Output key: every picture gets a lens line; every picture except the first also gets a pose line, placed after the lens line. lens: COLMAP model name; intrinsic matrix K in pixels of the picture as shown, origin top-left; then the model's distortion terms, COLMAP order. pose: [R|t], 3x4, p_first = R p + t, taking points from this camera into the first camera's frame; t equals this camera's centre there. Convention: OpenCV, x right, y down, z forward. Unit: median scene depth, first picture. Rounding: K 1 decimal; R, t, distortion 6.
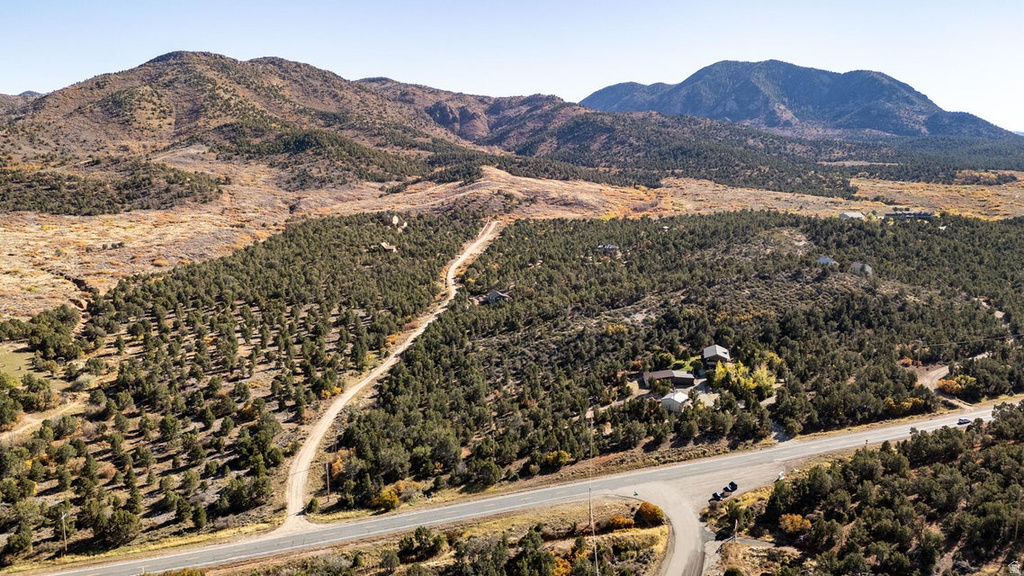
lens RADIAL K [[751.1, 0, 518.2], [0, 751.1, 292.1], [0, 0, 1]] dist [0.076798, -0.068325]
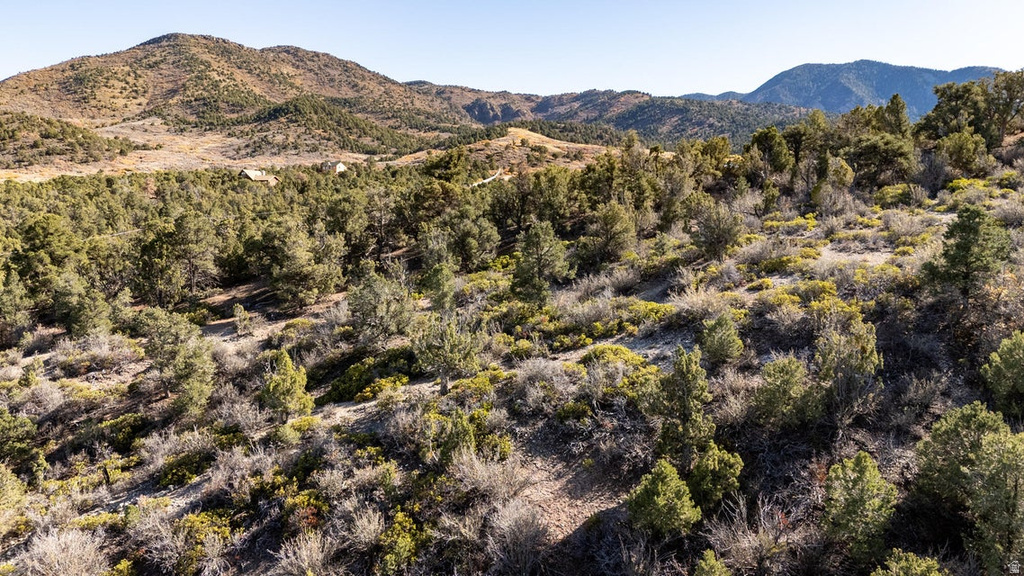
lens RADIAL K [[751.1, 0, 515.9], [0, 751.1, 284.4], [0, 0, 1]] dist [0.076798, -0.068325]
pose [[0.996840, 0.006124, -0.079205, 0.016915], [-0.010543, 0.998404, -0.055489, 0.019597], [0.078739, 0.056149, 0.995313, 0.314359]]
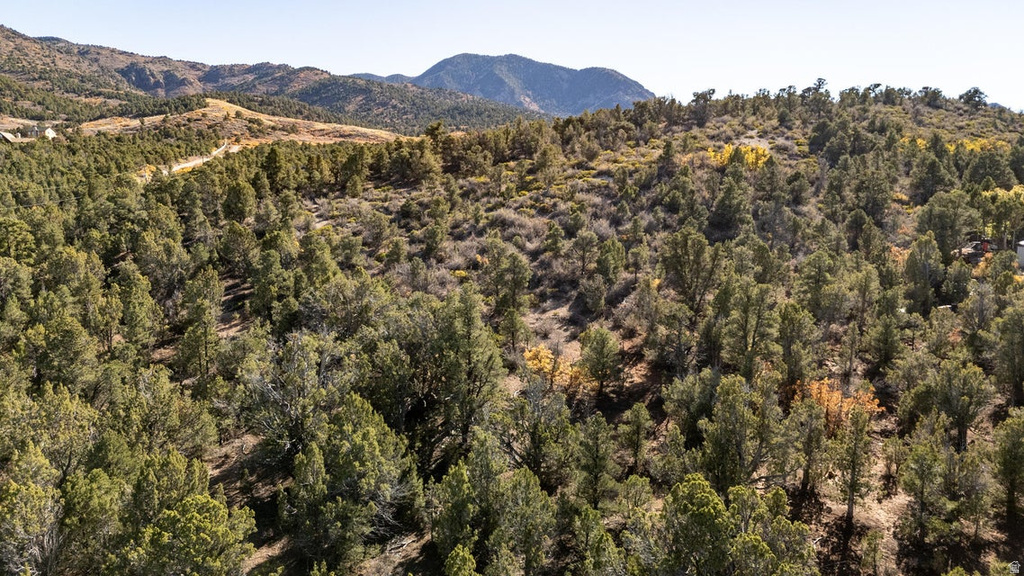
lens RADIAL K [[751.1, 0, 516.0], [0, 751.1, 286.2], [0, 0, 1]] dist [0.076798, -0.068325]
pose [[0.939482, -0.047725, 0.339257, -0.025535], [0.056702, 0.998253, -0.016592, 0.035975], [-0.337872, 0.034824, 0.940547, 0.252010]]
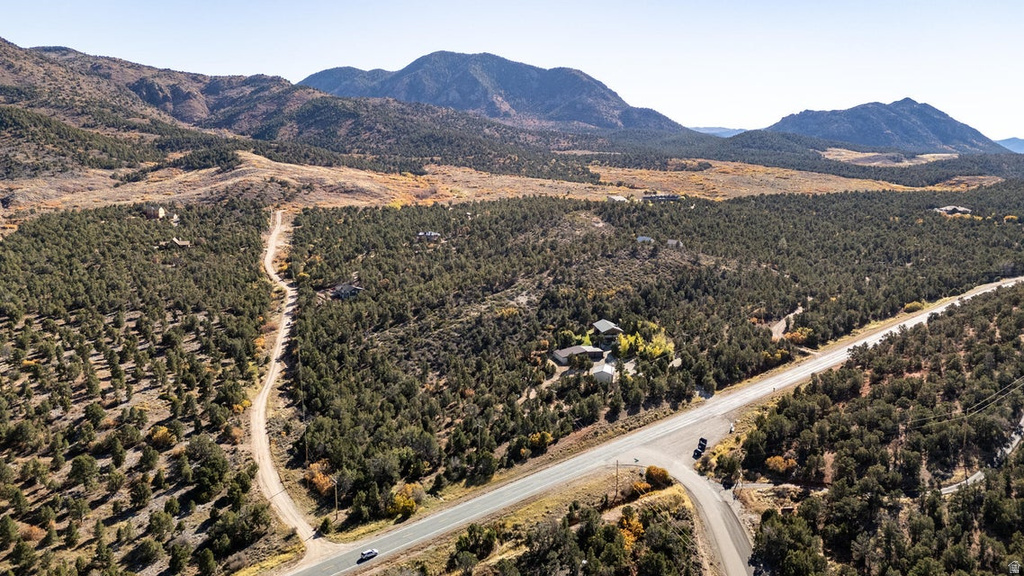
lens RADIAL K [[751.1, 0, 519.5], [0, 751.1, 286.4], [0, 0, 1]] dist [0.076798, -0.068325]
pose [[0.928924, -0.062214, 0.365006, -0.078554], [0.058693, 0.998061, 0.020746, -0.002196], [-0.365589, 0.002152, 0.930774, 0.014007]]
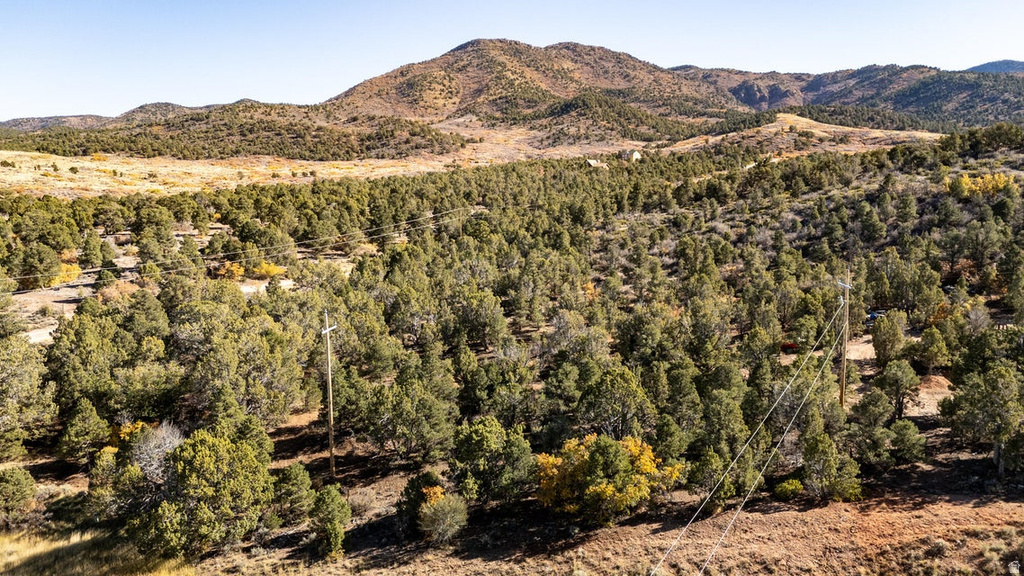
lens RADIAL K [[751.1, 0, 514.9], [0, 751.1, 288.2], [0, 0, 1]] dist [0.076798, -0.068325]
pose [[0.916769, 0.053309, -0.395845, 0.024224], [-0.064808, 0.997774, -0.015723, 0.042019], [0.394125, 0.040068, 0.918183, 0.192817]]
